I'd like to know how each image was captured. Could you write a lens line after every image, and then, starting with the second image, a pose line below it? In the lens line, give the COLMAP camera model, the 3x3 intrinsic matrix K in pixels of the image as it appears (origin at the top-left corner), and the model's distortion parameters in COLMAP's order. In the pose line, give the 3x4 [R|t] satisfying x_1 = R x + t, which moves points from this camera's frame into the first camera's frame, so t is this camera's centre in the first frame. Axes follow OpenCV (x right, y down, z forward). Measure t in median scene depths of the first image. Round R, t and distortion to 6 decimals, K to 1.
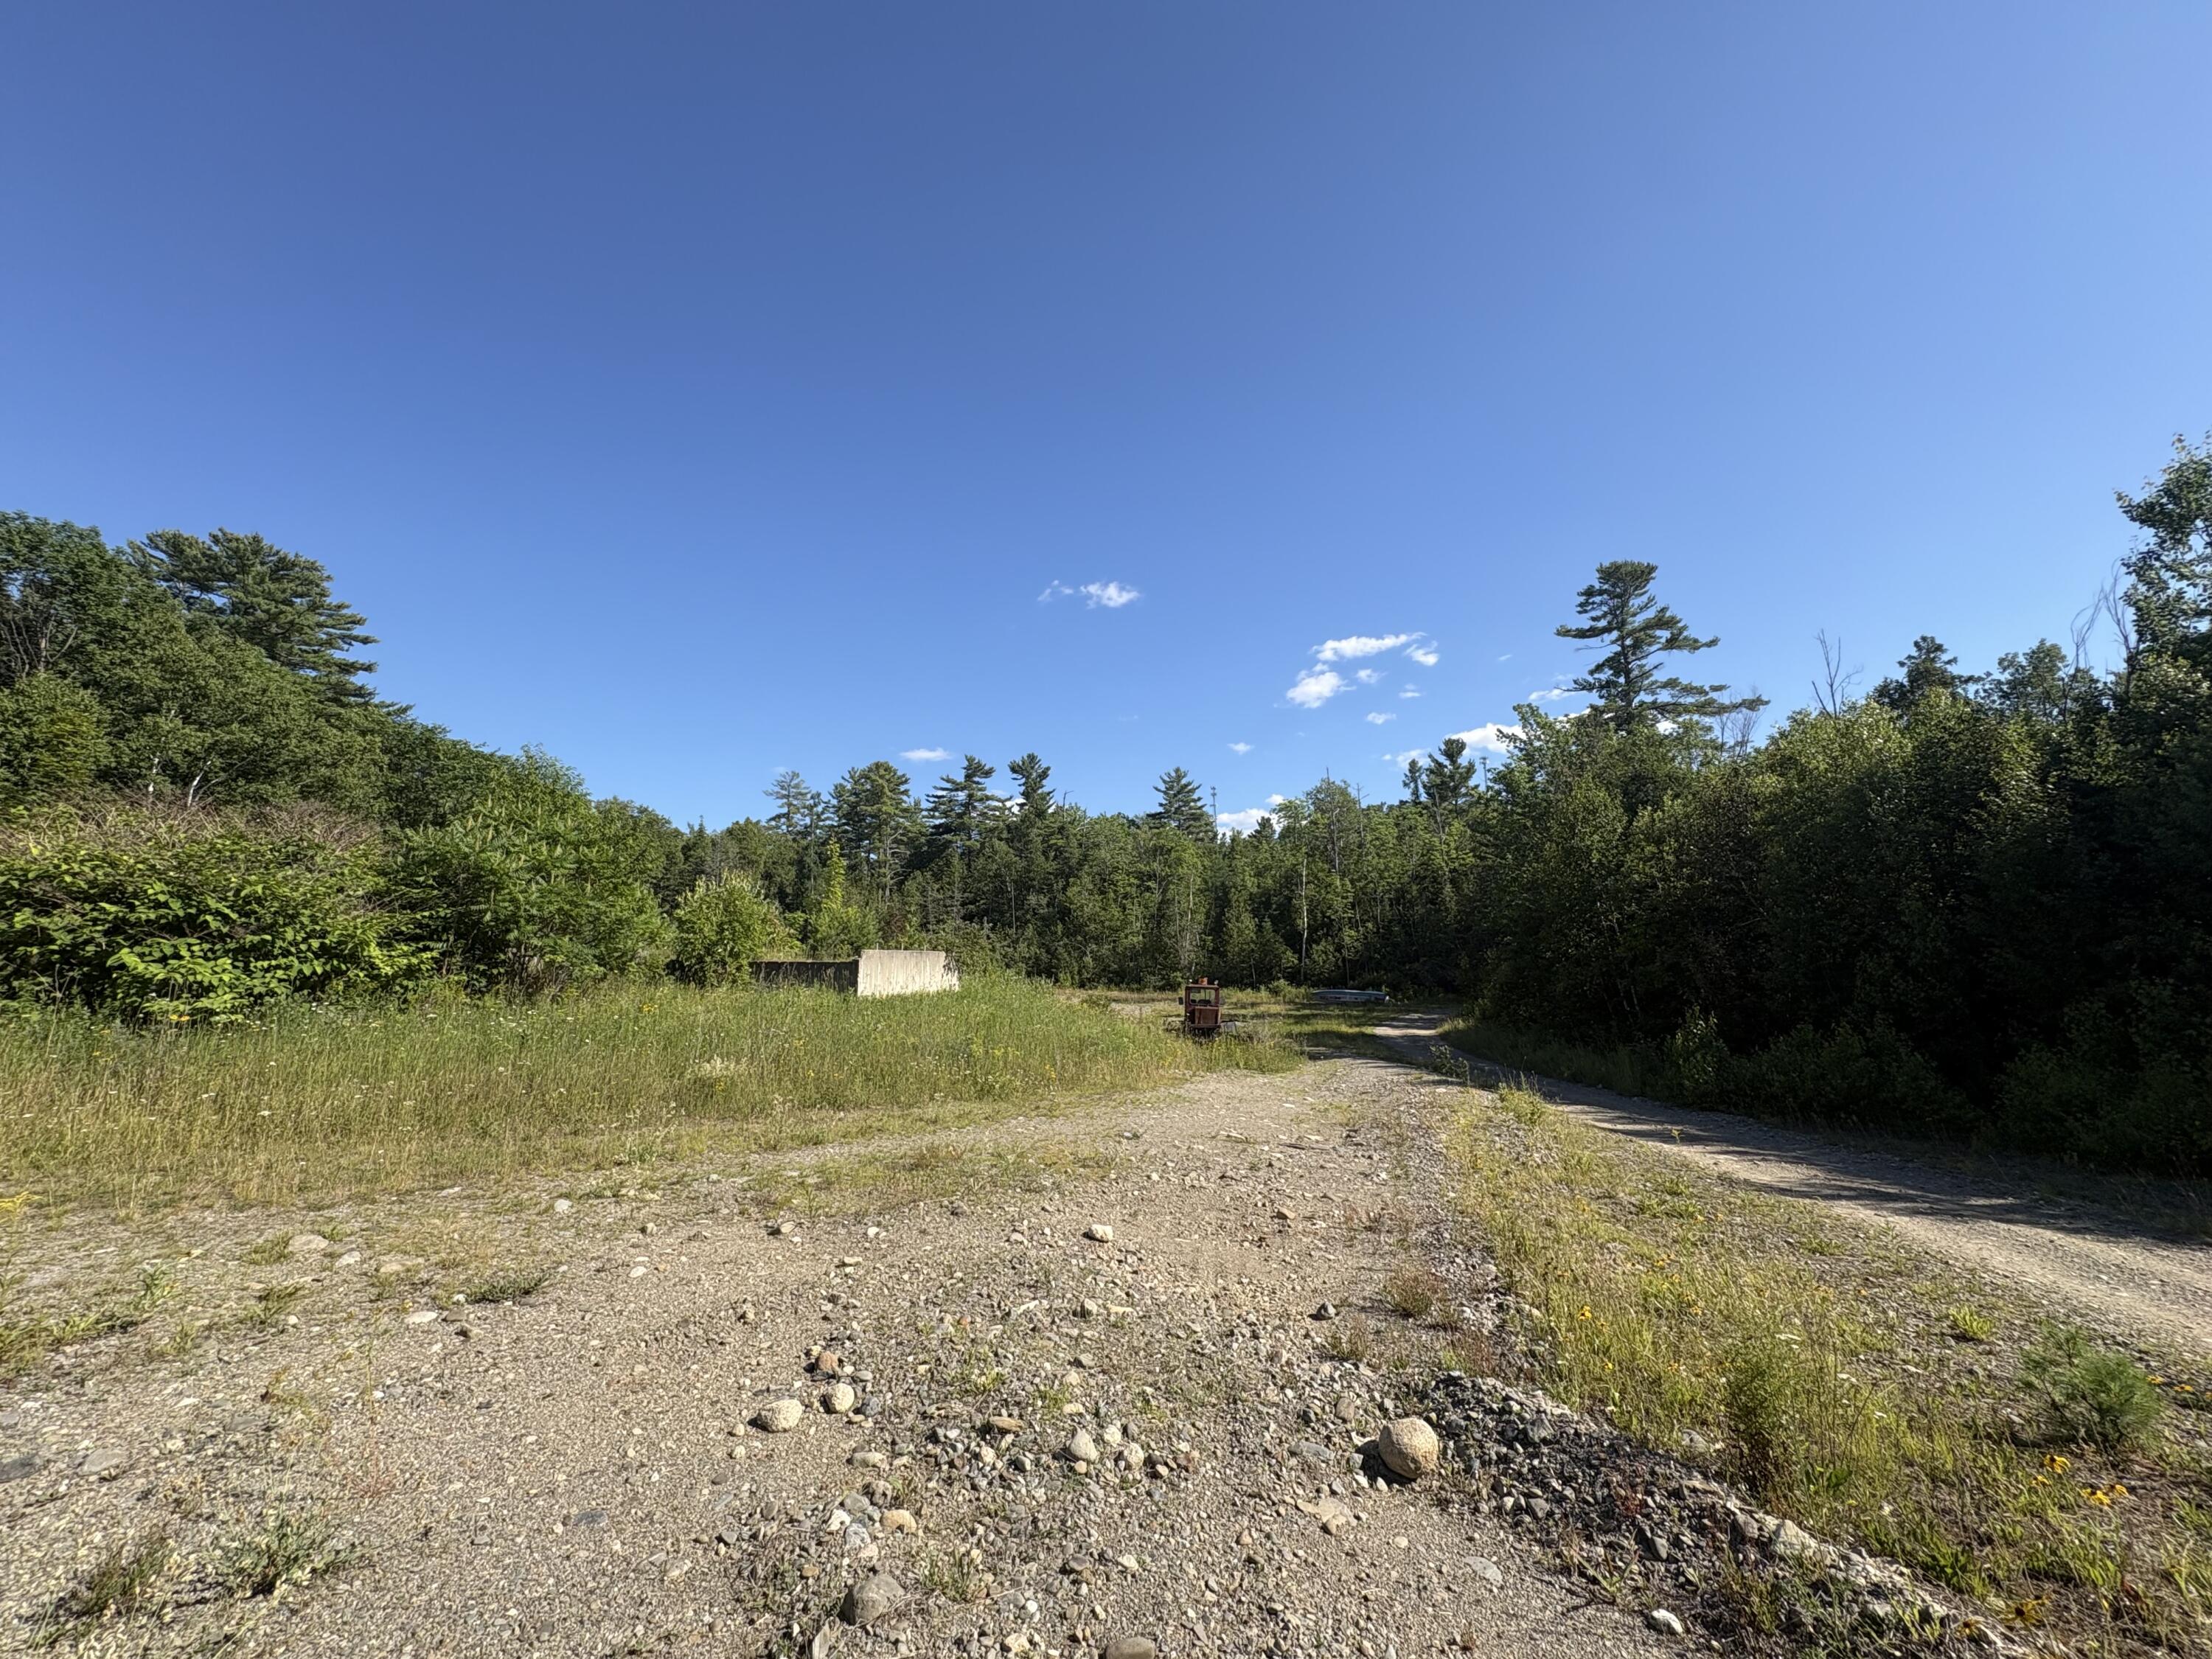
lens RADIAL K [[881.4, 0, 1105.6], [0, 881.4, 822.6], [0, 0, 1]] dist [0.001548, 0.000197]
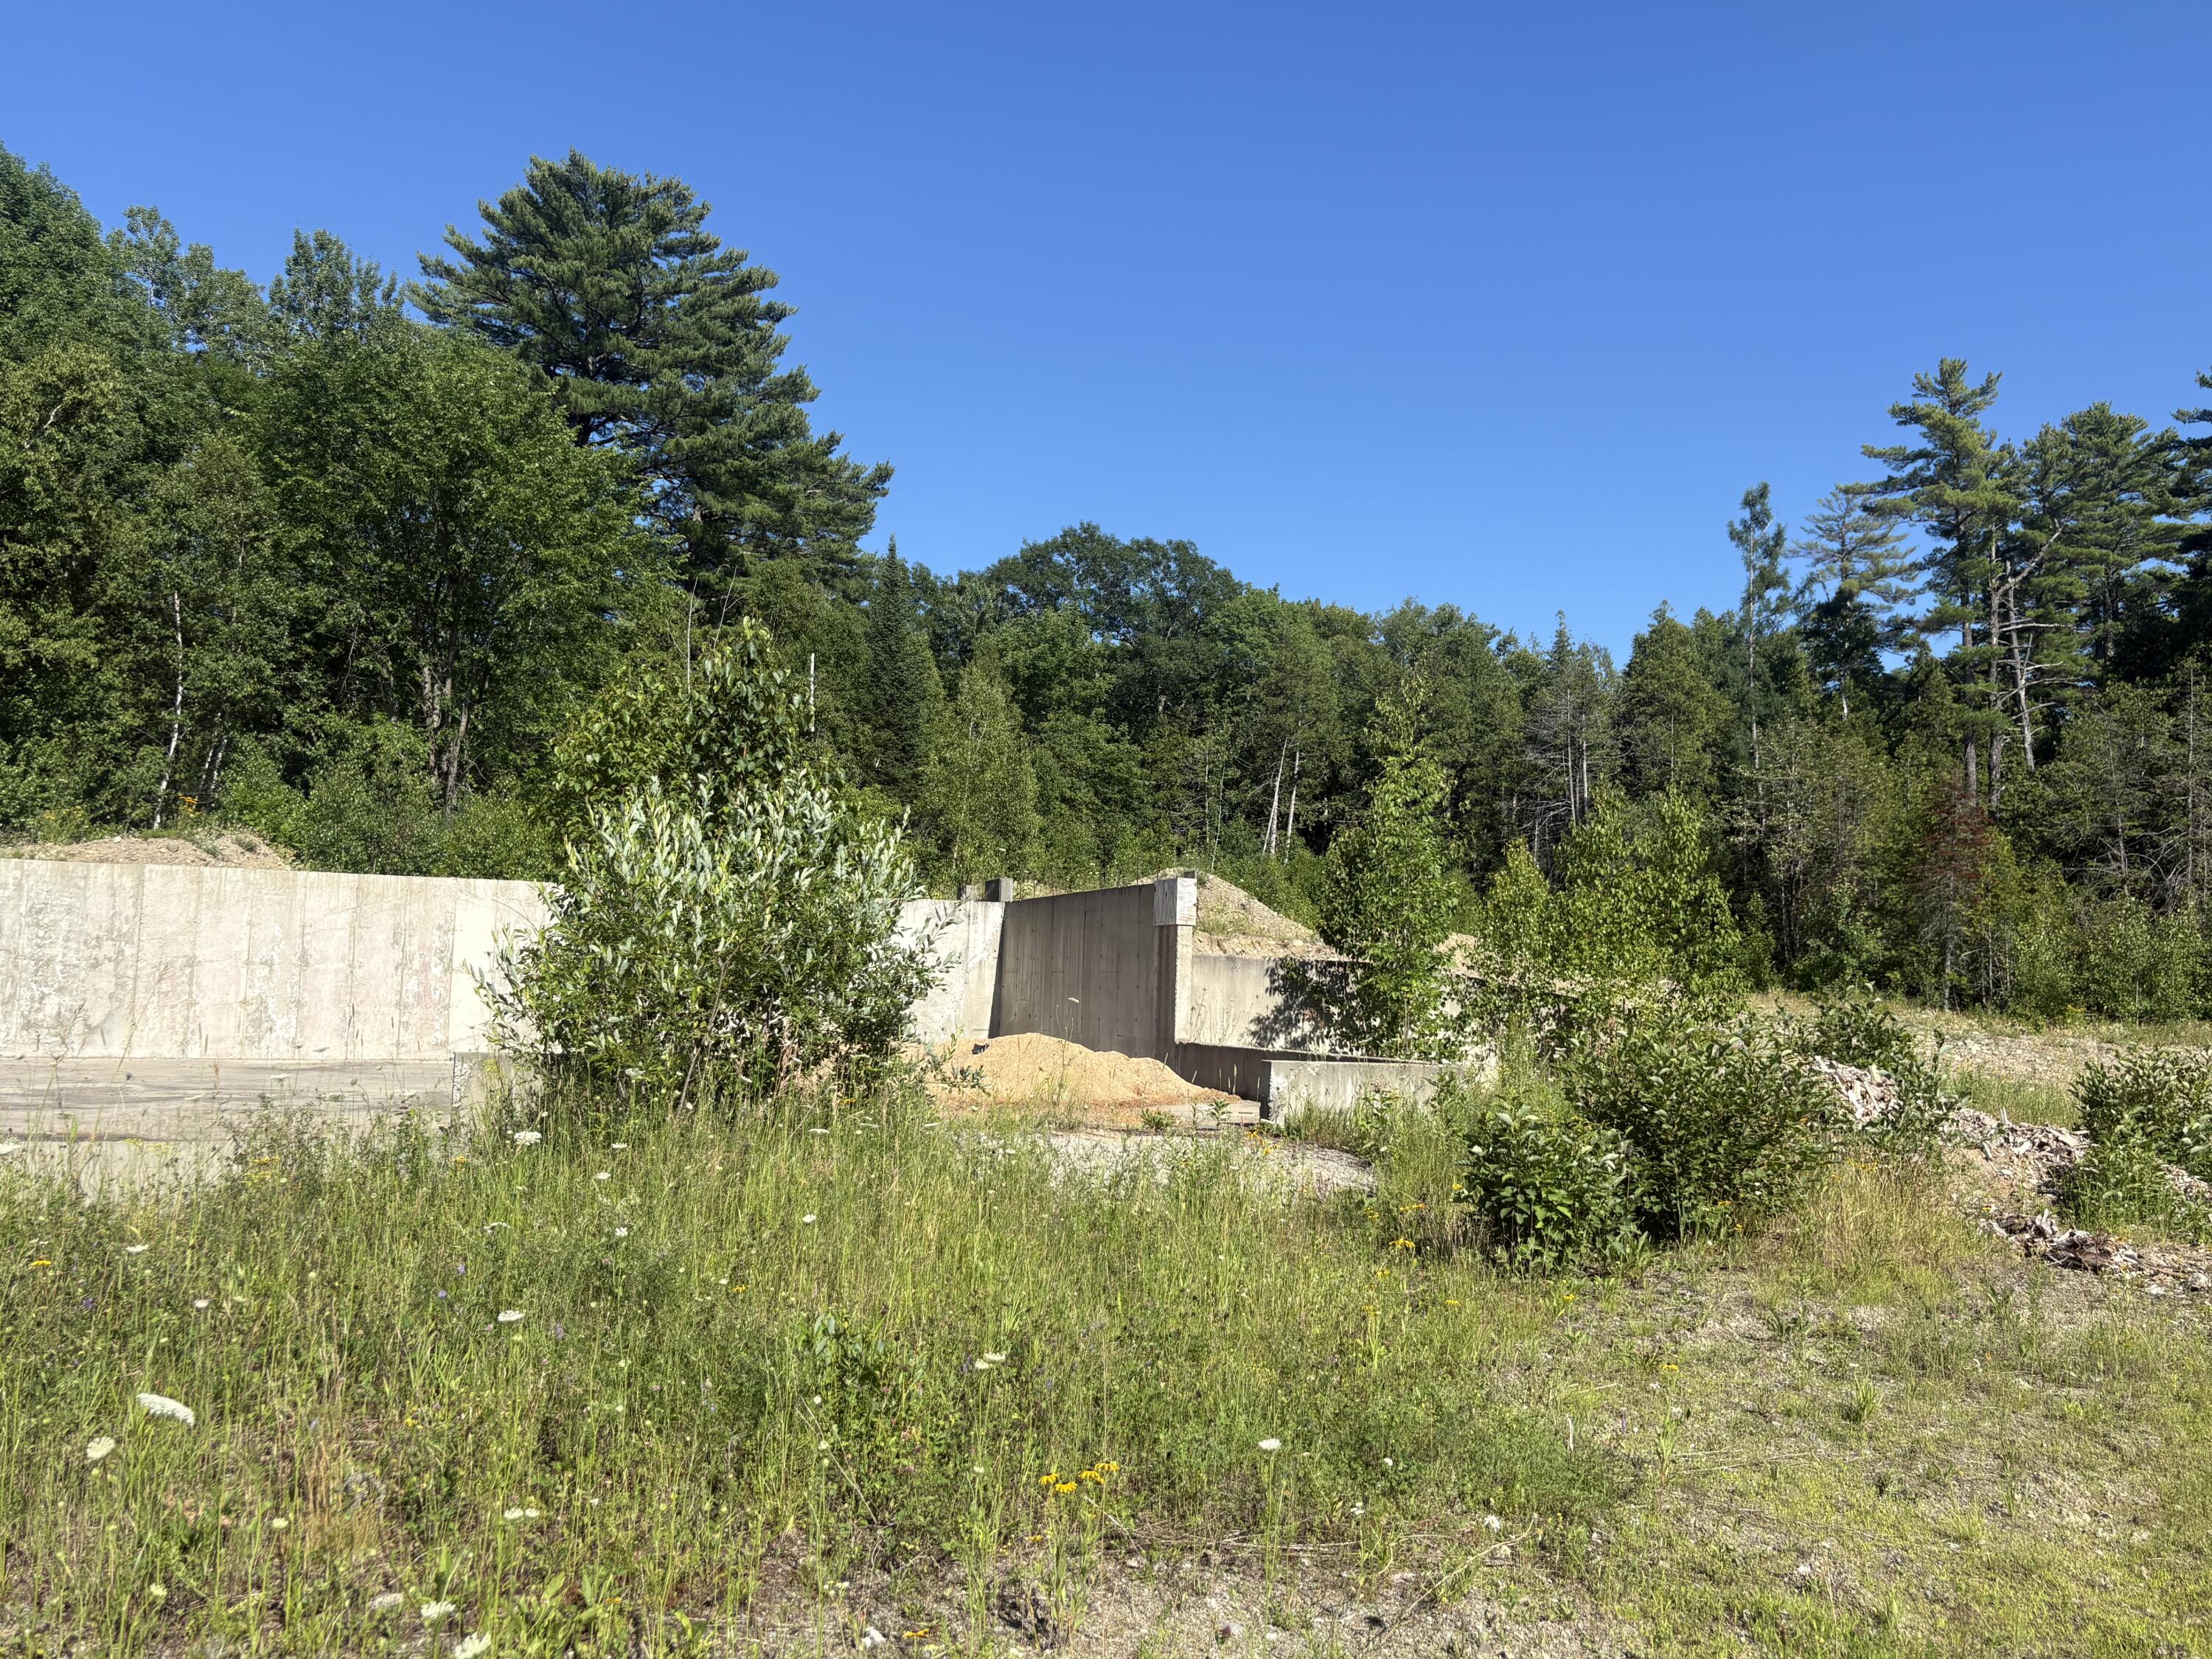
lens RADIAL K [[1762.7, 0, 1127.5], [0, 1762.7, 826.3], [0, 0, 1]] dist [0.058936, -0.066600]
pose [[0.632678, -0.049200, -0.772850, 0.076963], [0.095027, 0.995370, 0.014426, 0.089132], [0.768562, -0.082568, 0.634425, 0.446415]]
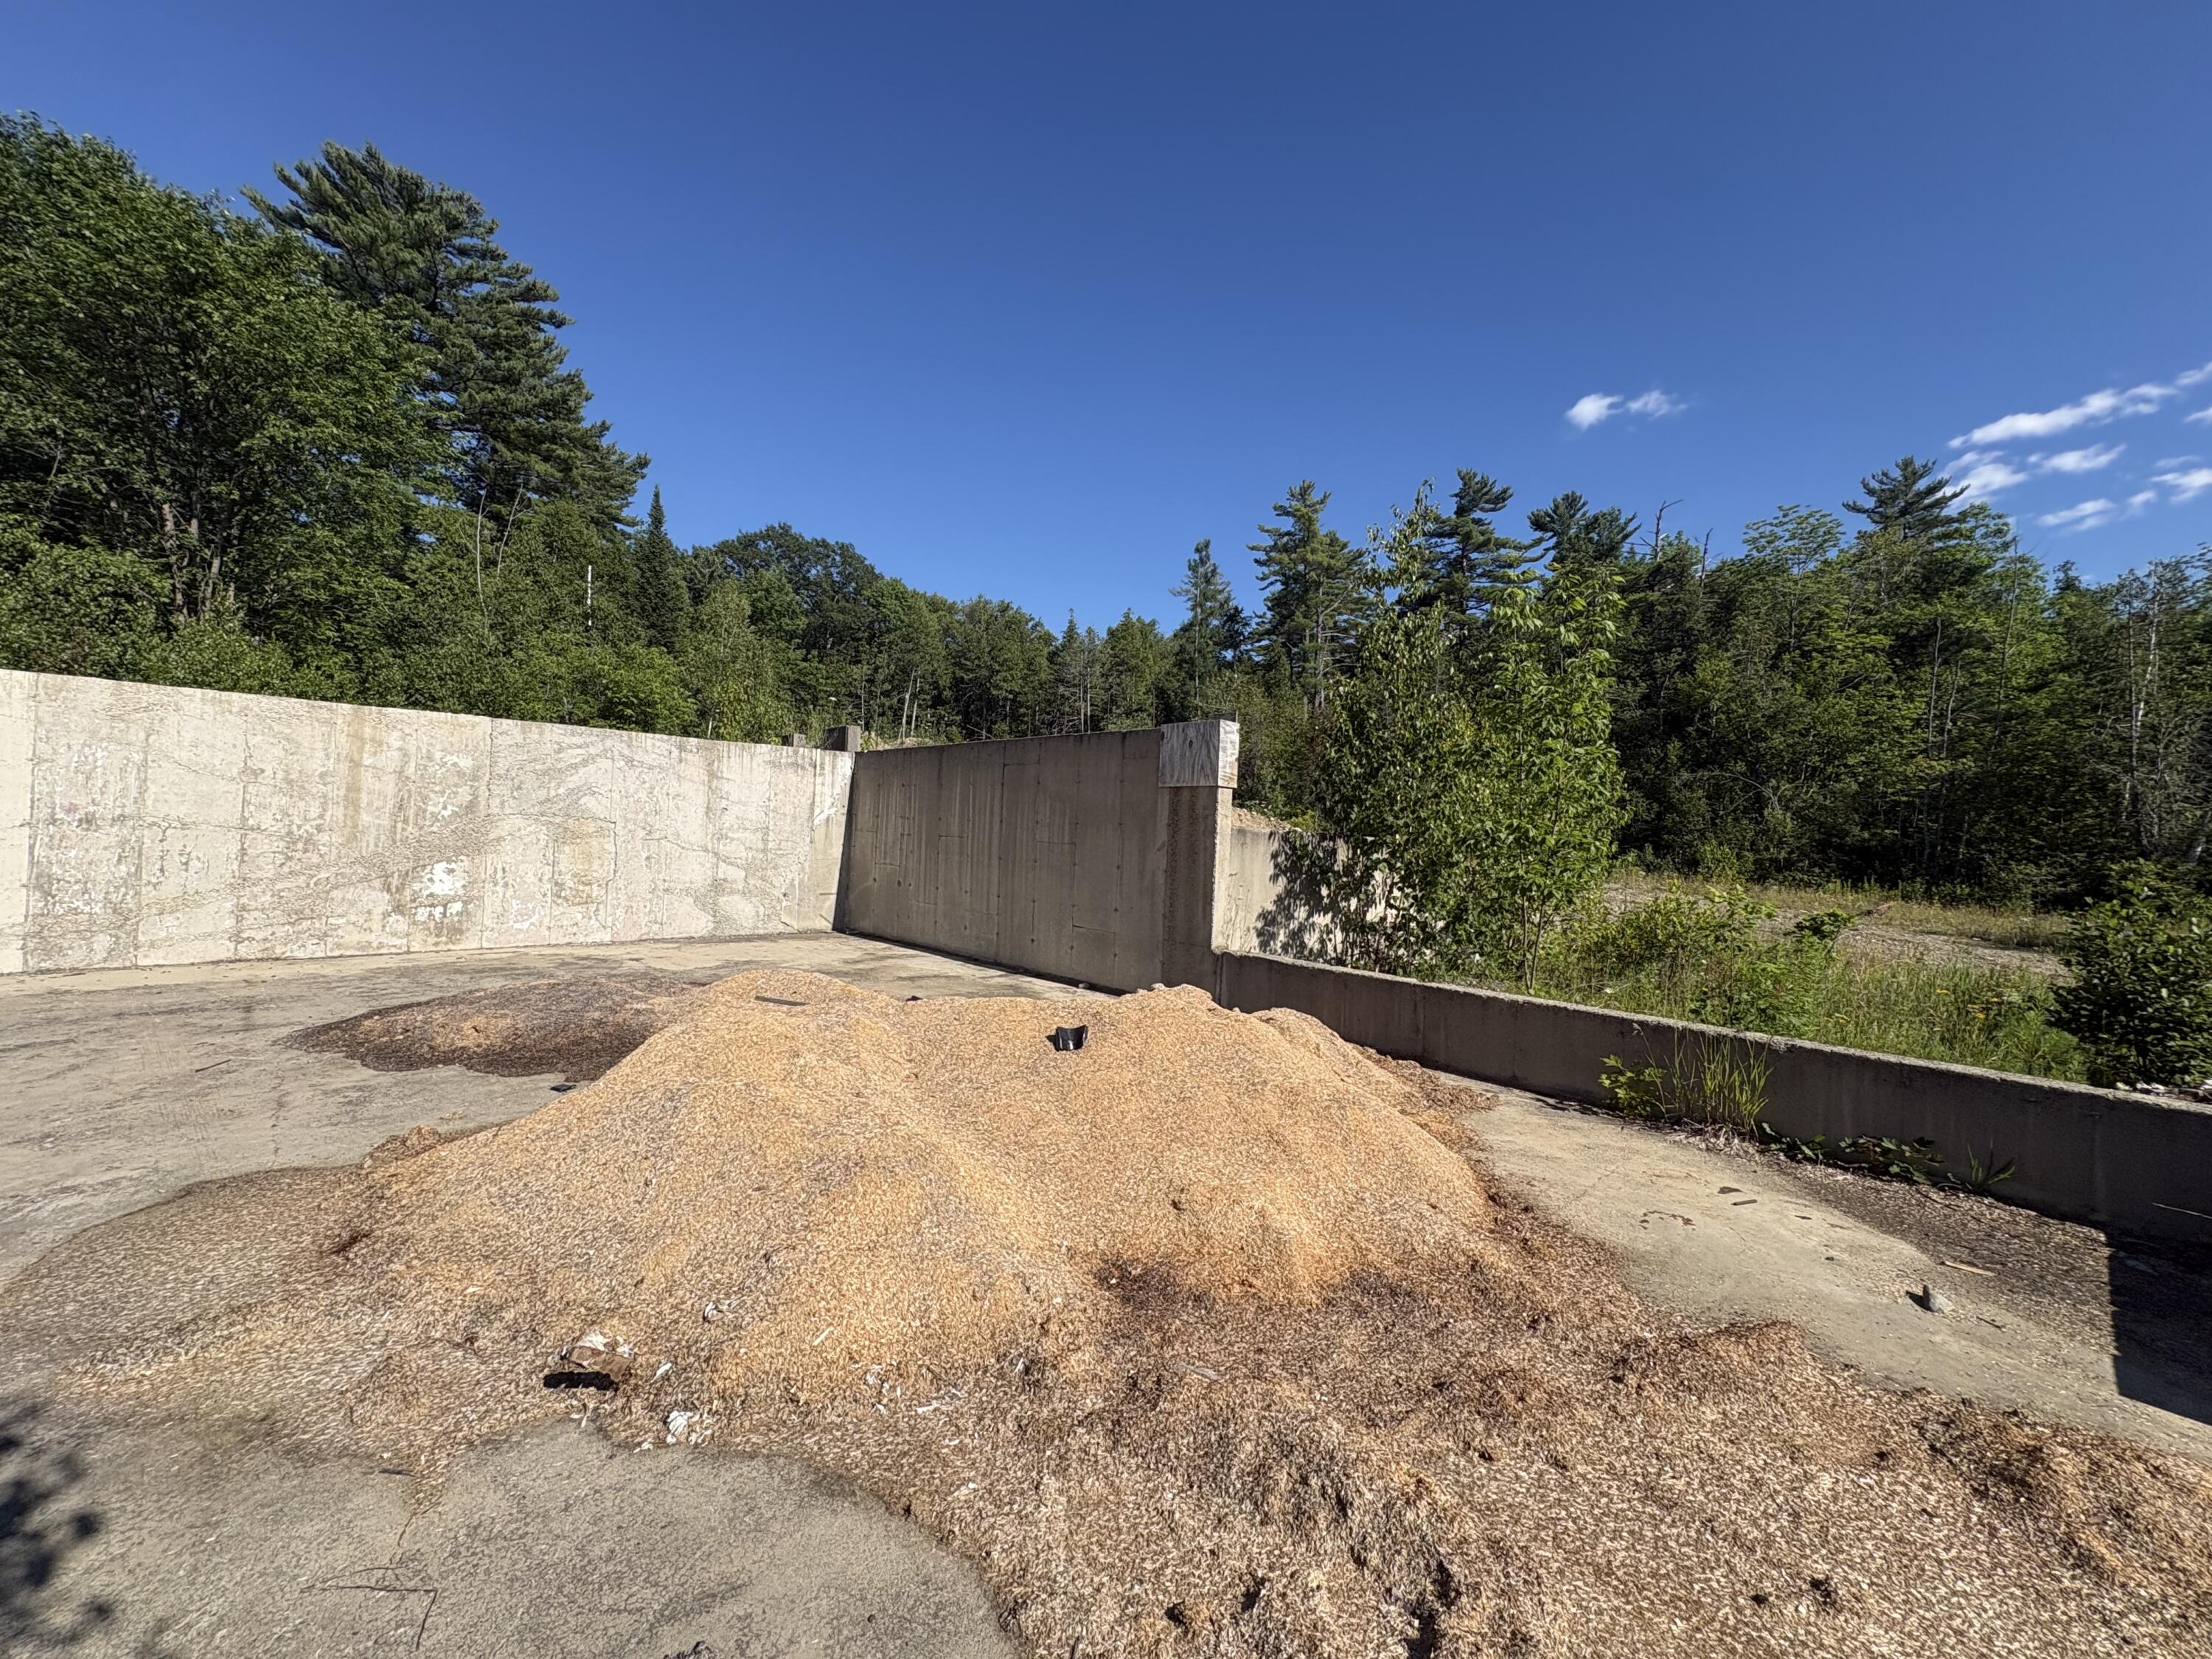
lens RADIAL K [[881.4, 0, 1103.9], [0, 881.4, 822.9], [0, 0, 1]] dist [0.001548, 0.000197]
pose [[0.864077, 0.040192, -0.501752, -0.089249], [0.033610, 0.989976, 0.137180, 0.099009], [0.502236, -0.135398, 0.854065, 0.532722]]
